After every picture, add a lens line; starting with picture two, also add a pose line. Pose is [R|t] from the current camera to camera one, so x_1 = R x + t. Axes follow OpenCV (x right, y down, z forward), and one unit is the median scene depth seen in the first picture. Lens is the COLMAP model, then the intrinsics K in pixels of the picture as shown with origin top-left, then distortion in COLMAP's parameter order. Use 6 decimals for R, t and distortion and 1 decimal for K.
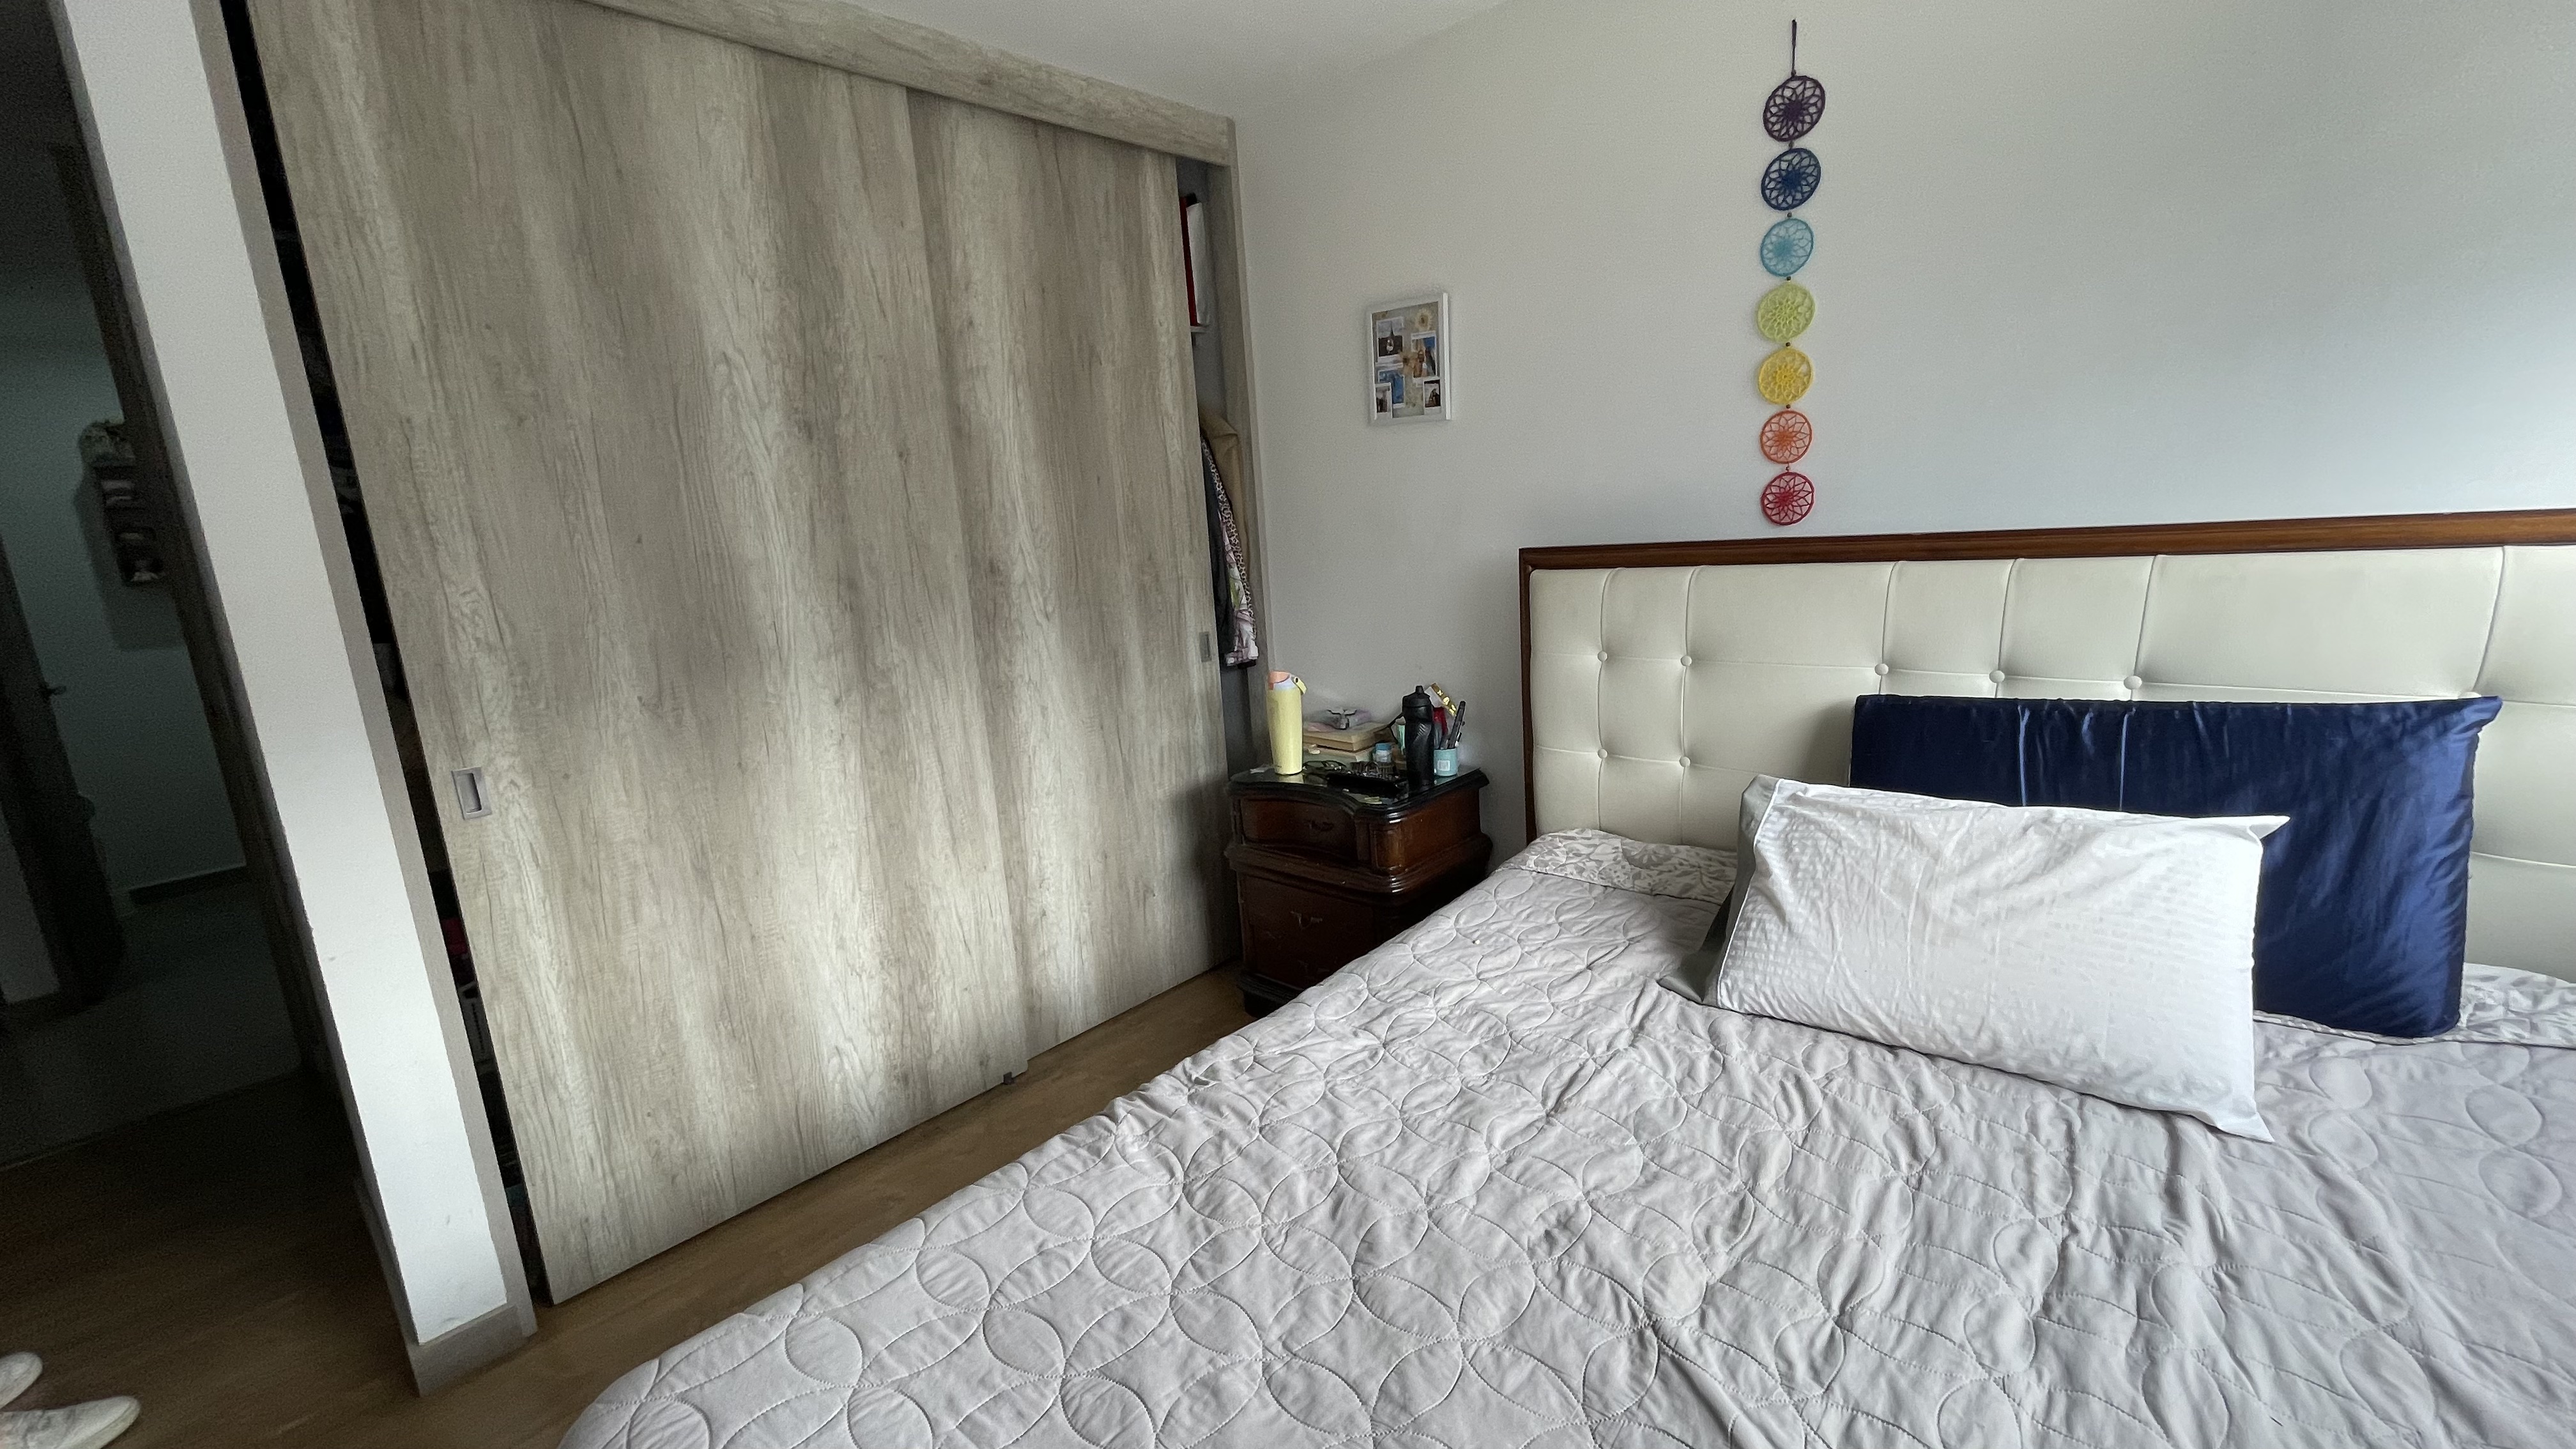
lens RADIAL K [[1041.6, 0, 1282.5], [0, 1041.6, 728.4], [0, 0, 1]] dist [-0.002006, 0.000195]
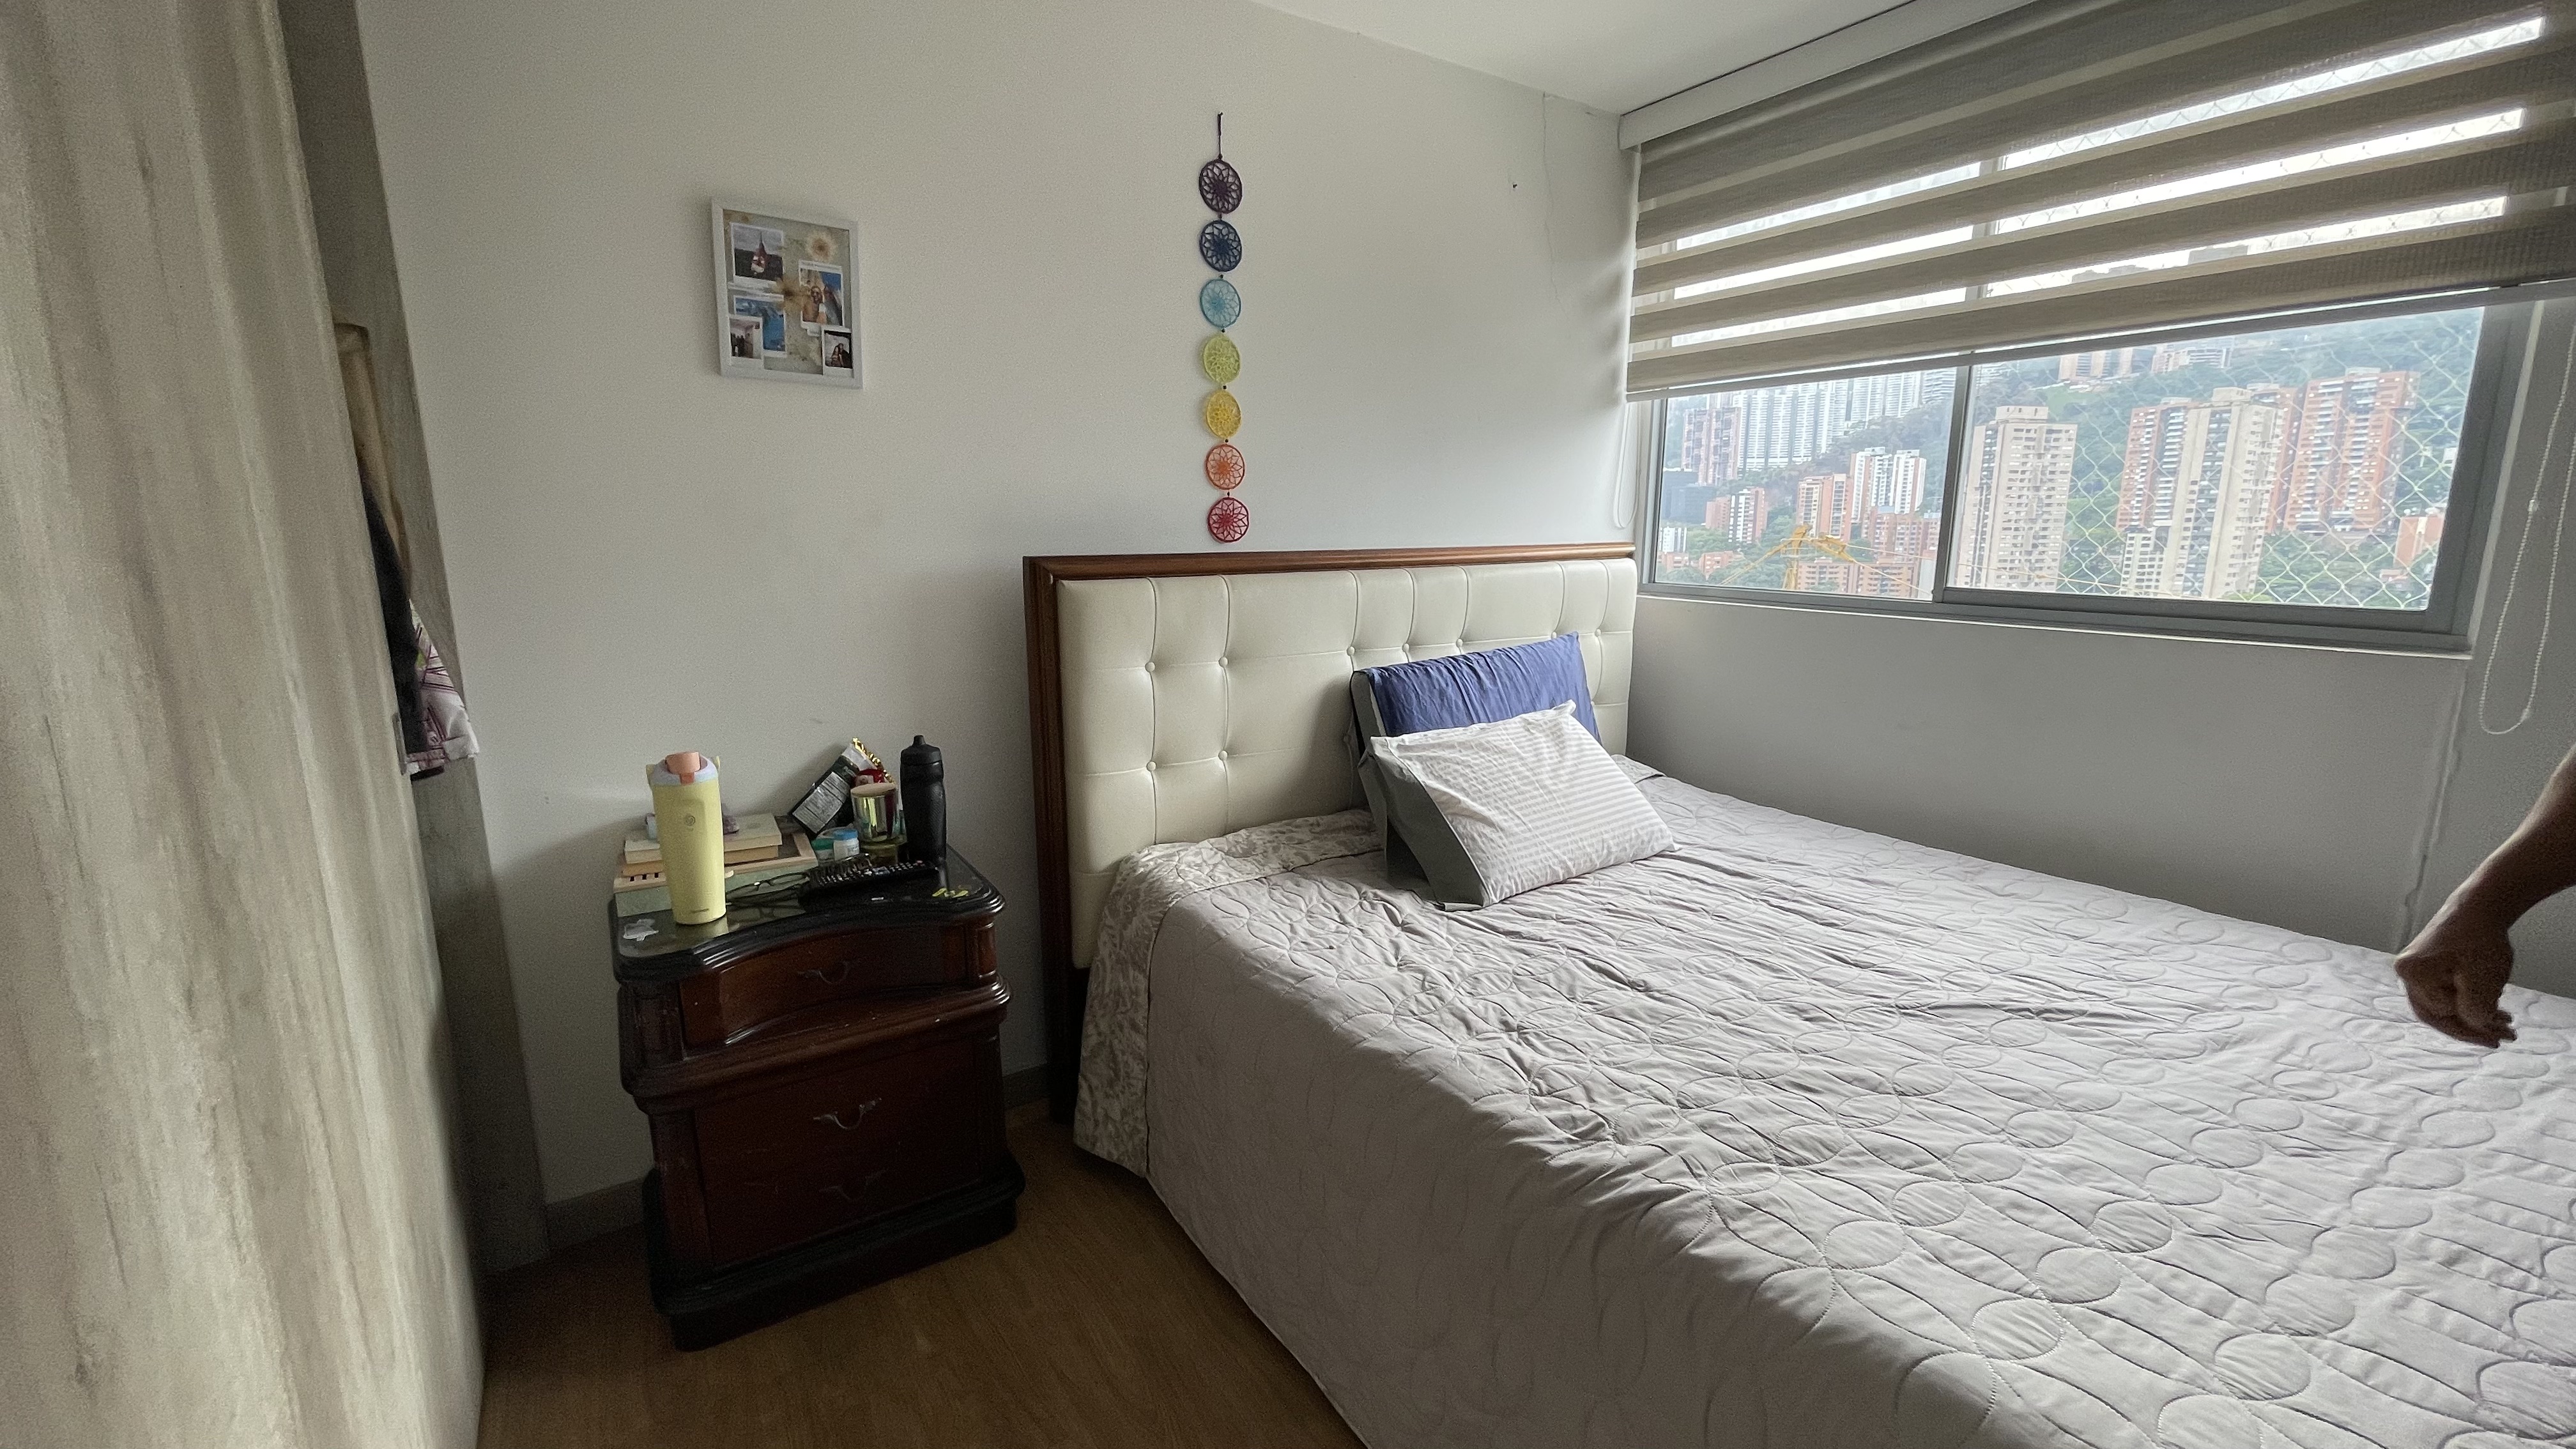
lens RADIAL K [[1041.6, 0, 1275.2], [0, 1041.6, 736.3], [0, 0, 1]] dist [-0.002006, 0.000195]
pose [[0.242543, -0.124287, 0.962146, -0.643655], [0.183065, 0.979806, 0.080420, -0.066238], [-0.952712, 0.156630, 0.260398, 0.673723]]
